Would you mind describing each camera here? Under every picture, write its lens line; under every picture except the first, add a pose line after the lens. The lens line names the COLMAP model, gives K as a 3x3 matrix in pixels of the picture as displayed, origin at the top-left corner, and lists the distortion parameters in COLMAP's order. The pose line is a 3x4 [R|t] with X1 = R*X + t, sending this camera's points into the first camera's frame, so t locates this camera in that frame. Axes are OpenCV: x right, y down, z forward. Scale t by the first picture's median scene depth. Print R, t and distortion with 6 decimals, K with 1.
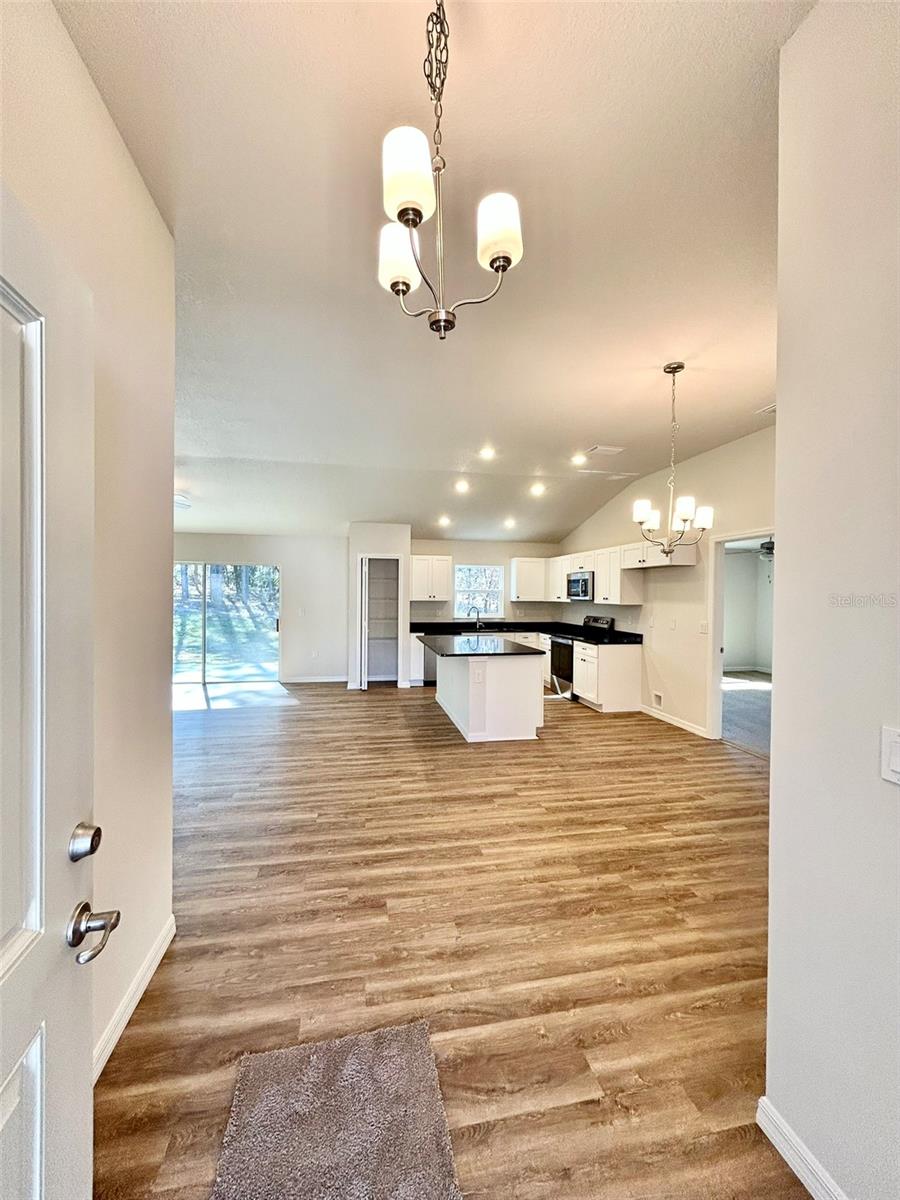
lens RADIAL K [[482.7, 0, 450.0], [0, 482.7, 600.0], [0, 0, 1]] dist [-0.000895, -0.000123]
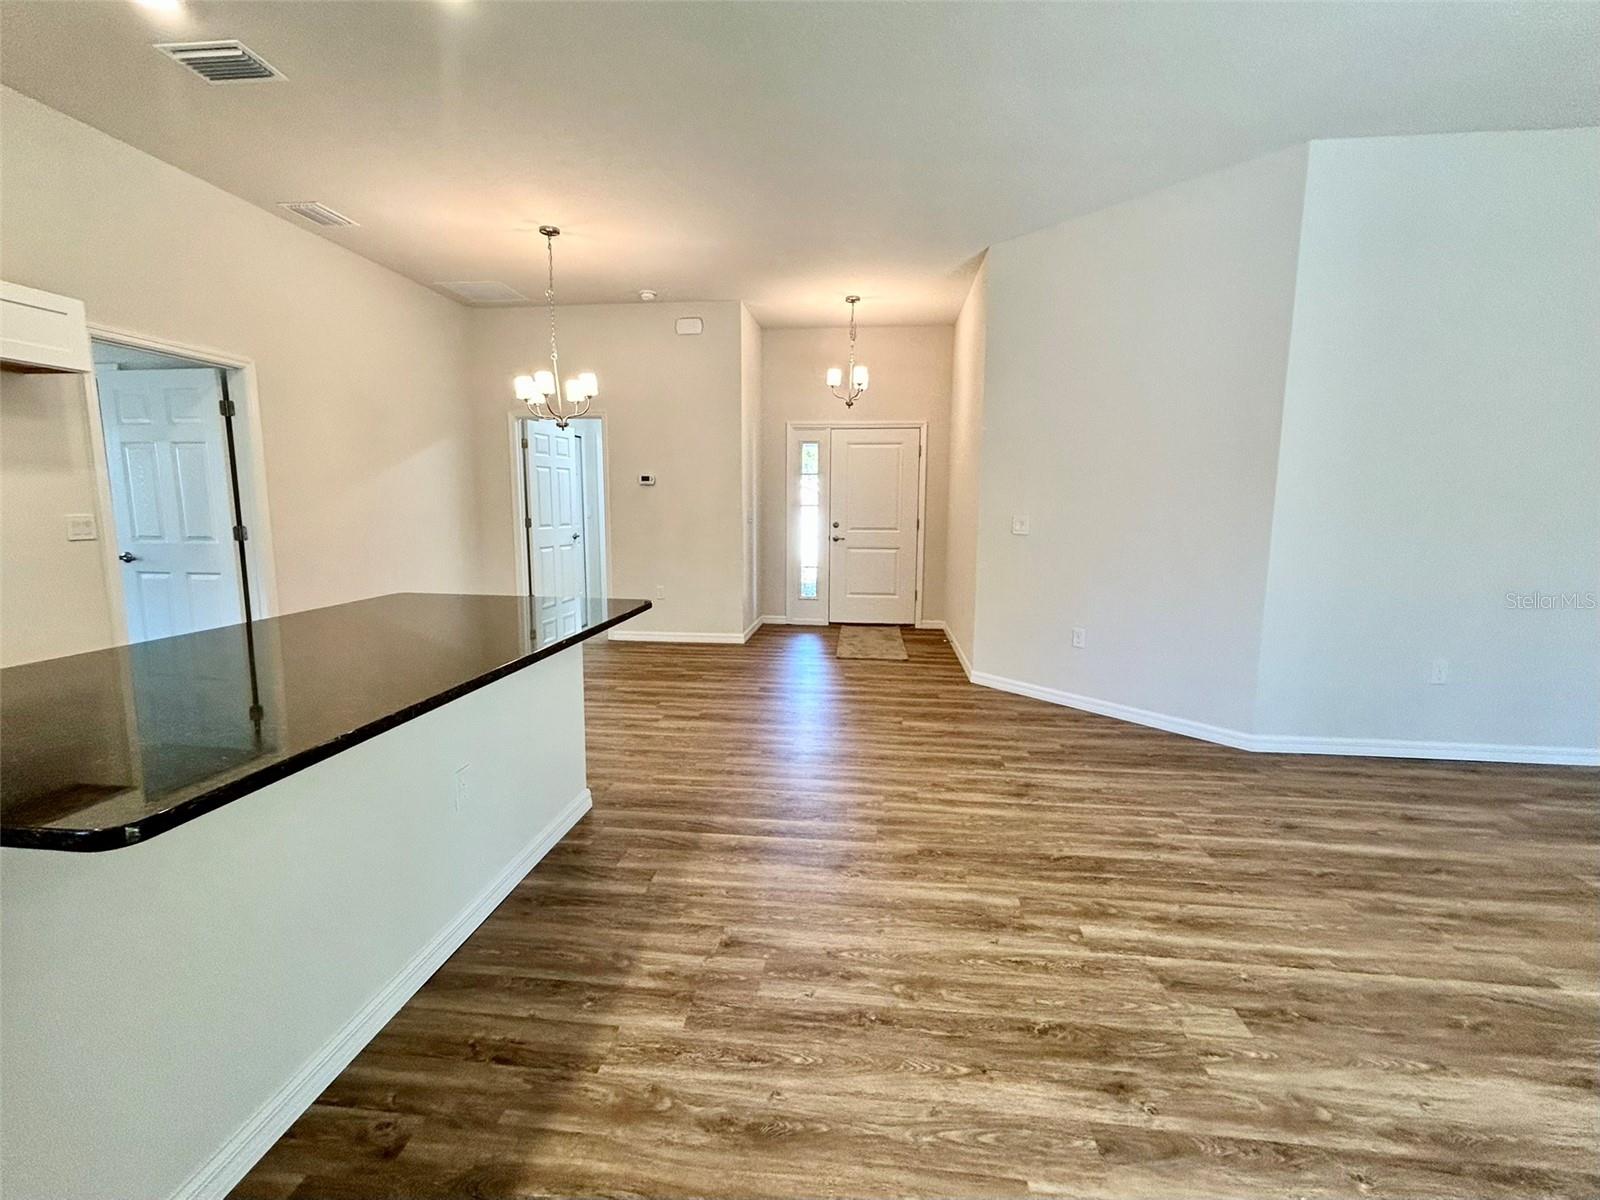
lens RADIAL K [[719.9, 0, 797.3], [0, 719.9, 602.7], [0, 0, 1]] dist [-0.003176, -0.000467]
pose [[-0.954179, -0.054981, 0.294141, -0.441467], [-0.008847, 0.987729, 0.155927, 0.024410], [-0.299105, 0.146180, -0.942957, 2.150135]]
